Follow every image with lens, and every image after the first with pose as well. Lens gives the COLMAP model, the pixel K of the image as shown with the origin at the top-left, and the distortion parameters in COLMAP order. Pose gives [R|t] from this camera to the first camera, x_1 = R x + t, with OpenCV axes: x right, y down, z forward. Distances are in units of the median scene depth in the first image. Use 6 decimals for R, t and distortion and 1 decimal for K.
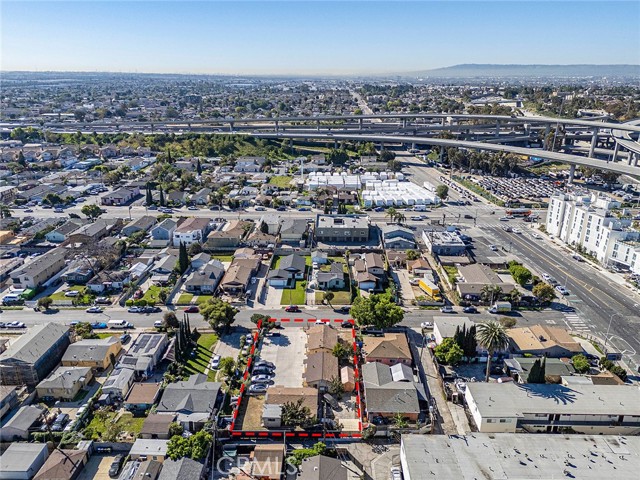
lens RADIAL K [[465.2, 0, 320.9], [0, 465.2, 238.6], [0, 0, 1]] dist [0.094123, -0.110419]
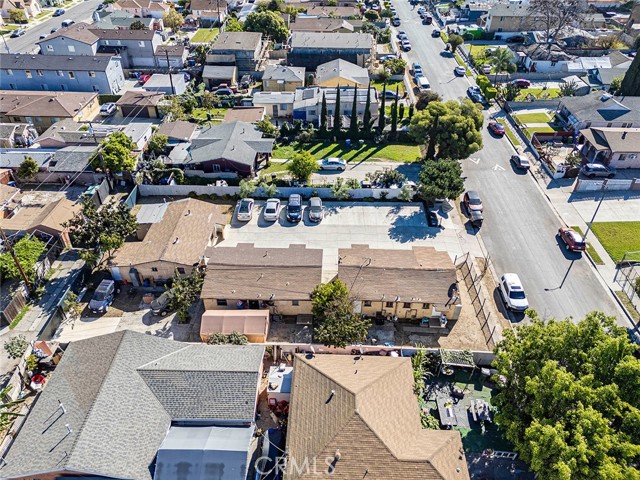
lens RADIAL K [[465.2, 0, 320.9], [0, 465.2, 238.6], [0, 0, 1]] dist [0.094123, -0.110419]
pose [[-0.006323, 0.612636, -0.790340, 0.262084], [-0.341998, 0.741371, 0.577414, -0.000707], [0.939679, 0.273945, 0.204832, 0.802749]]
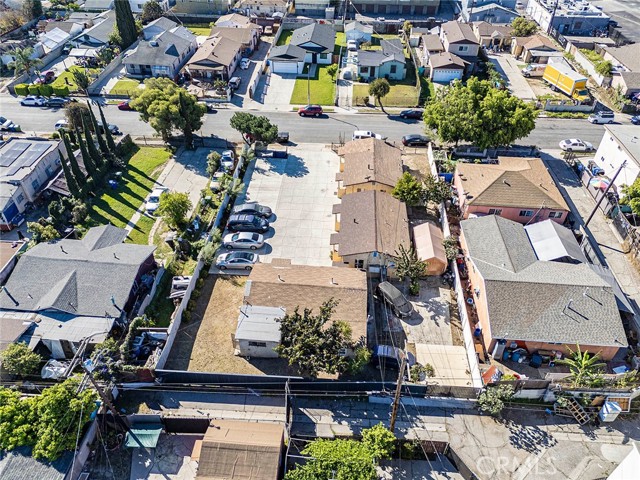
lens RADIAL K [[465.2, 0, 320.9], [0, 465.2, 238.6], [0, 0, 1]] dist [0.094123, -0.110419]
pose [[0.998639, 0.040136, -0.033303, -0.028537], [-0.026361, 0.939431, 0.341723, 0.112604], [0.045002, -0.340380, 0.939210, 0.472378]]
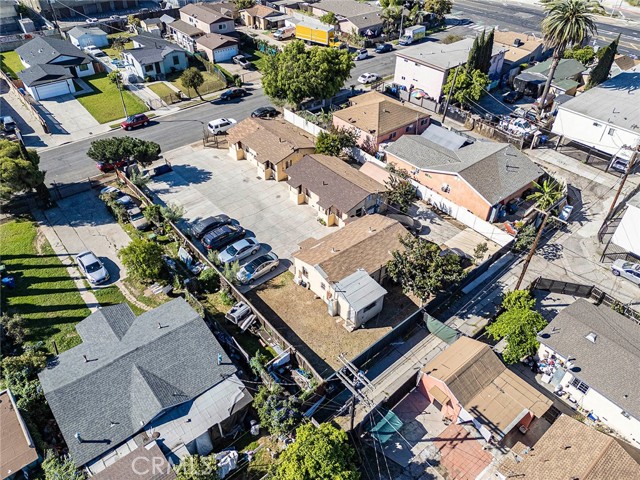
lens RADIAL K [[465.2, 0, 320.9], [0, 465.2, 238.6], [0, 0, 1]] dist [0.094123, -0.110419]
pose [[0.748054, -0.413395, 0.519152, -0.246399], [0.207203, 0.888666, 0.409072, 0.105778], [-0.630461, -0.198438, 0.750427, 0.527163]]
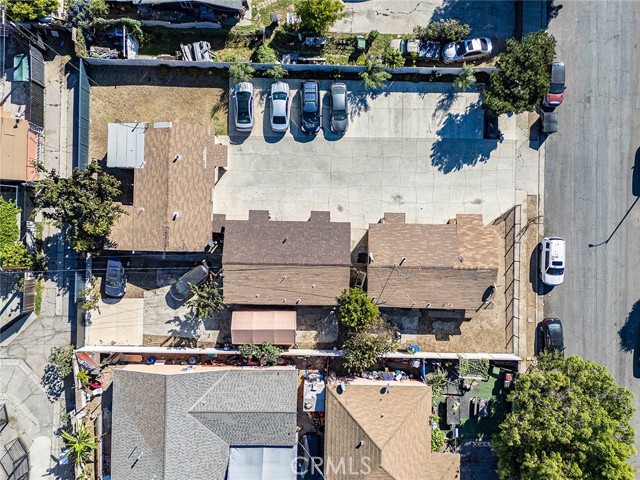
lens RADIAL K [[465.2, 0, 320.9], [0, 465.2, 238.6], [0, 0, 1]] dist [0.094123, -0.110419]
pose [[-0.000669, 0.999995, -0.003043, -0.013057], [-0.354949, 0.002608, 0.934882, -0.068929], [0.934885, 0.001706, 0.354946, 0.751587]]
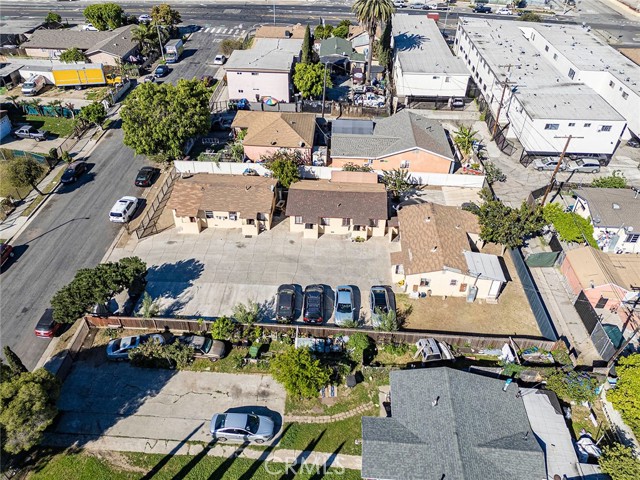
lens RADIAL K [[465.2, 0, 320.9], [0, 465.2, 238.6], [0, 0, 1]] dist [0.094123, -0.110419]
pose [[0.031549, -0.624665, 0.780255, -0.336324], [0.318712, 0.746180, 0.584498, 0.018236], [-0.947326, 0.230236, 0.222629, 0.773358]]
